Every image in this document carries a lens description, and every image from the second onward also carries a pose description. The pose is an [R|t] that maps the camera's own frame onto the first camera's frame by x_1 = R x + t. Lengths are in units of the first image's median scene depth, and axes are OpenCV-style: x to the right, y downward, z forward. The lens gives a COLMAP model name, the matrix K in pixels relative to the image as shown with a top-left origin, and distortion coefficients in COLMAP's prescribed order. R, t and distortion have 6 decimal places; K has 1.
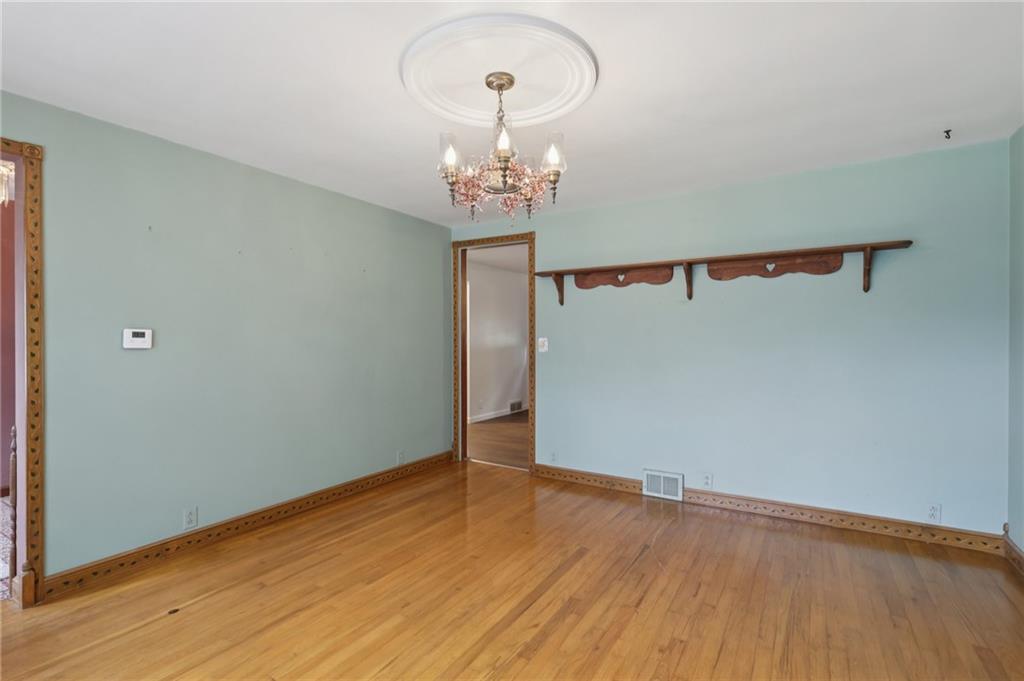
lens RADIAL K [[481.3, 0, 503.0], [0, 481.3, 339.3], [0, 0, 1]] dist [-0.001461, 0.001117]
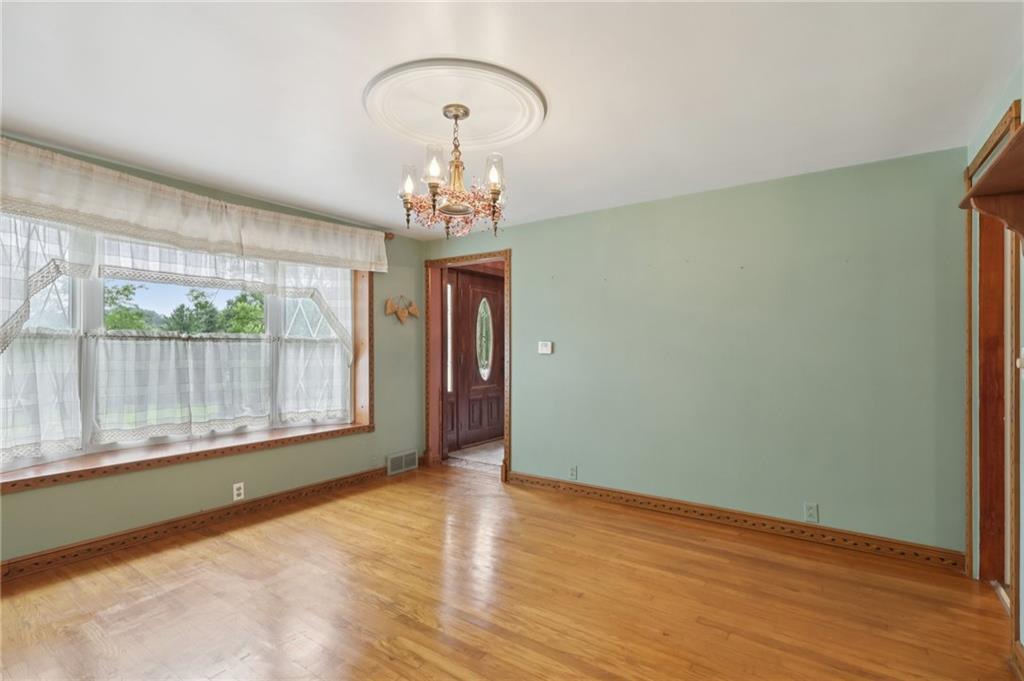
lens RADIAL K [[481.3, 0, 503.0], [0, 481.3, 343.9], [0, 0, 1]] dist [-0.001461, 0.001117]
pose [[-0.043511, -0.003232, -0.999048, 0.718372], [-0.001767, 0.999993, -0.003158, -0.007190], [0.999051, 0.001628, -0.043517, 0.768597]]
